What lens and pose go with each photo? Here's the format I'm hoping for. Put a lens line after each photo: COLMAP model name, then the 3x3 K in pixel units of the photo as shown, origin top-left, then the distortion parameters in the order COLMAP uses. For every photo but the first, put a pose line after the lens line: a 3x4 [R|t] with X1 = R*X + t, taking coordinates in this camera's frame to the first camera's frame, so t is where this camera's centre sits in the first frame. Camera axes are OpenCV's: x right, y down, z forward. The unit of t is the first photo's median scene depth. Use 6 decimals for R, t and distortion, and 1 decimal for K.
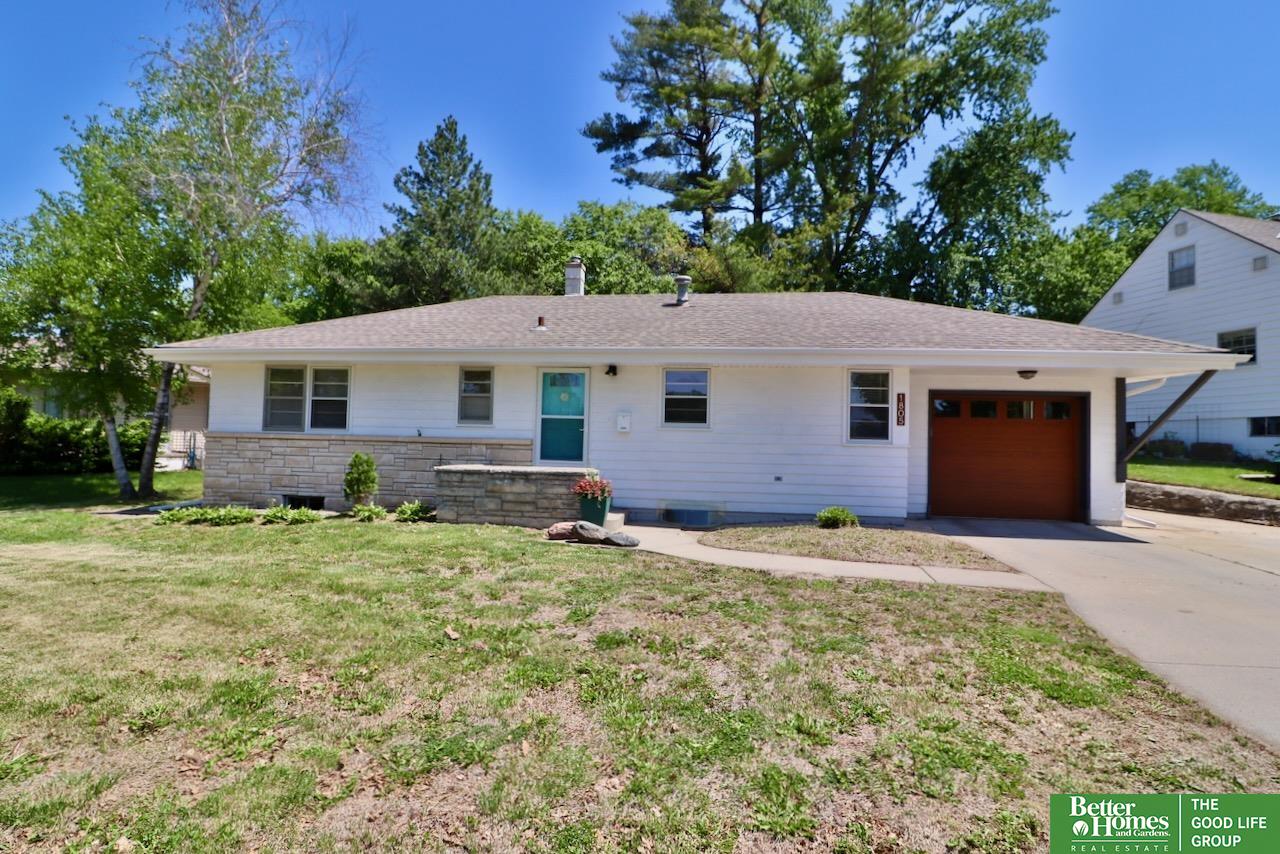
lens RADIAL K [[667.3, 0, 628.5], [0, 667.3, 426.3], [0, 0, 1]] dist [0.000213, -0.011885]
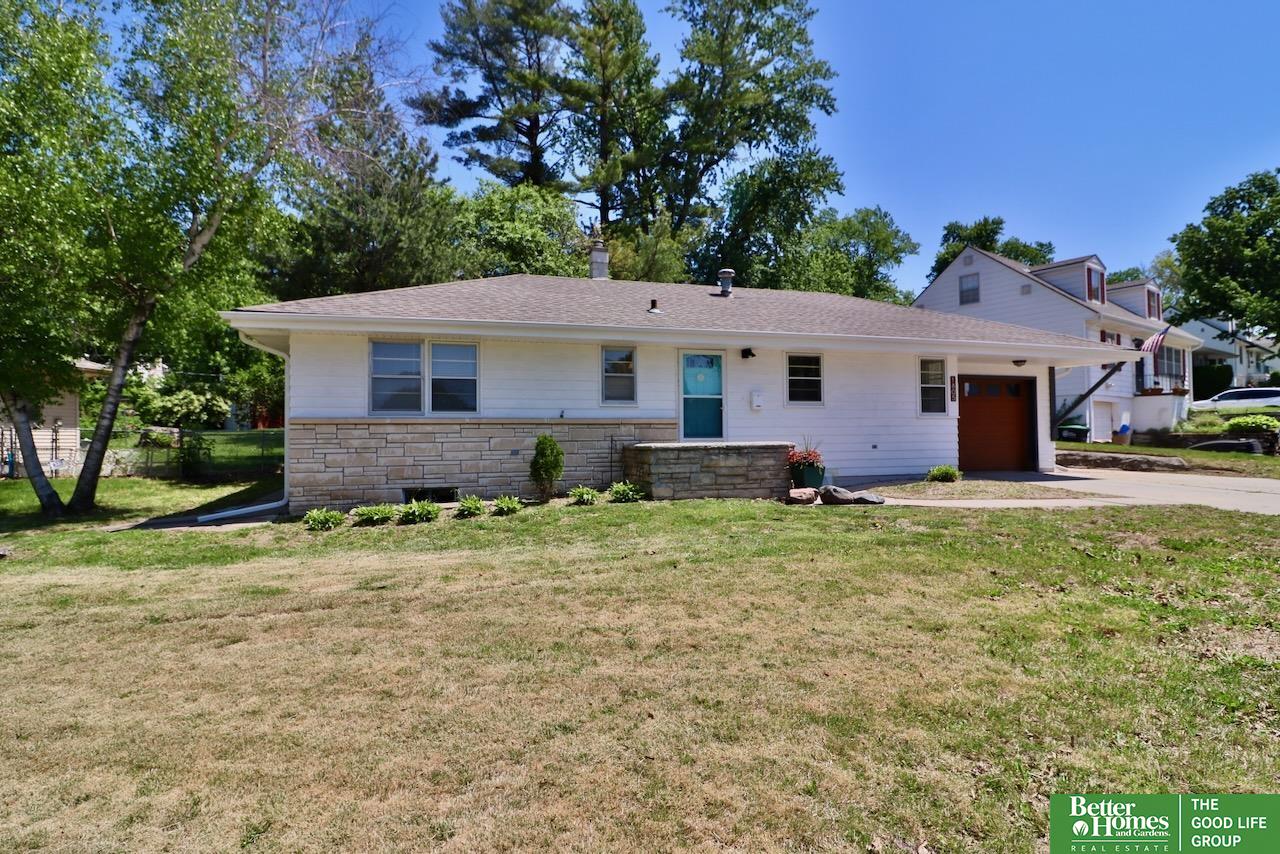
lens RADIAL K [[663.4, 0, 631.3], [0, 663.4, 422.4], [0, 0, 1]] dist [0.000629, -0.011987]
pose [[0.906808, -0.020792, 0.421031, -0.557095], [0.018040, 0.999782, 0.010519, 0.011820], [-0.421158, -0.001943, 0.906985, 0.085833]]
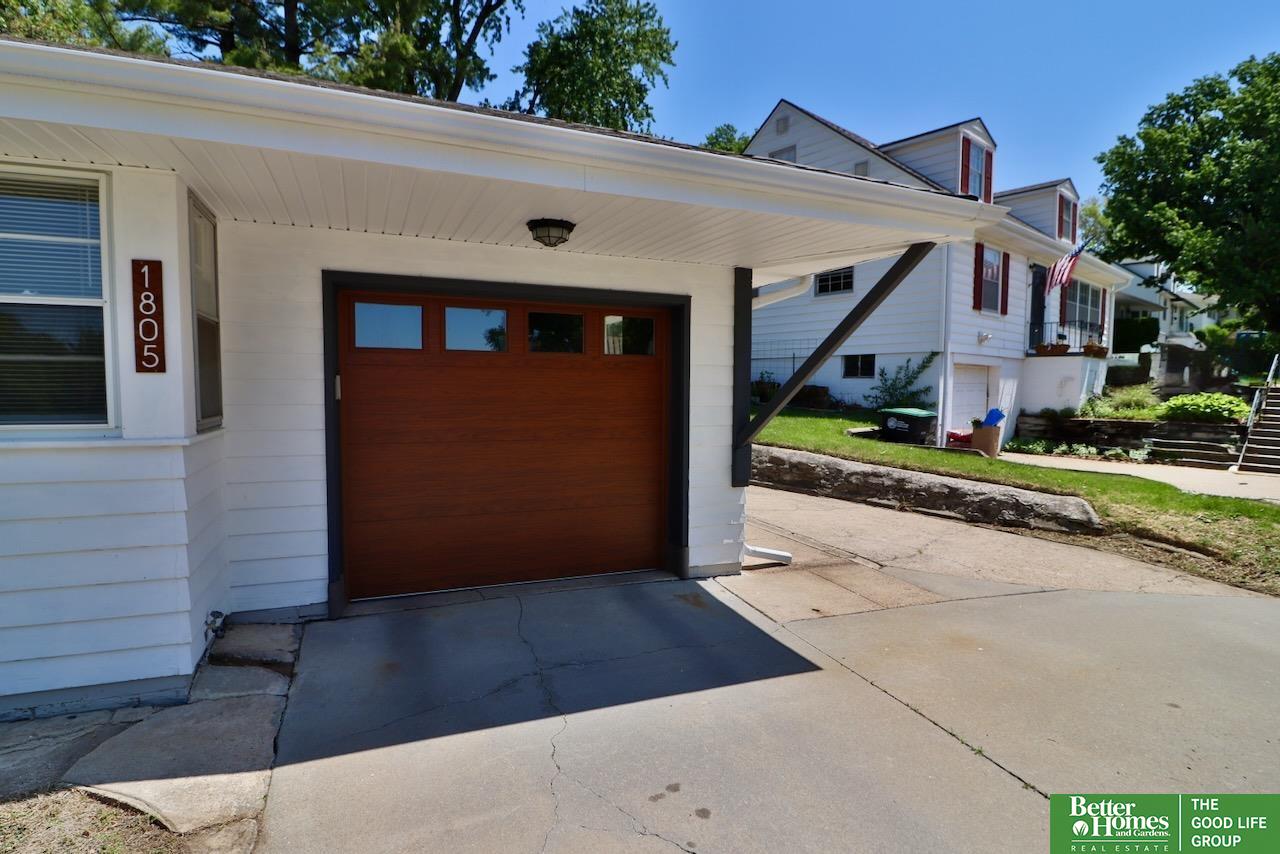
lens RADIAL K [[667.3, 0, 628.5], [0, 667.3, 426.3], [0, 0, 1]] dist [0.000213, -0.011885]
pose [[0.867254, -0.045556, 0.495777, 0.359152], [-0.001991, 0.995479, 0.094956, -0.004495], [-0.497862, -0.083338, 0.863243, 0.521446]]
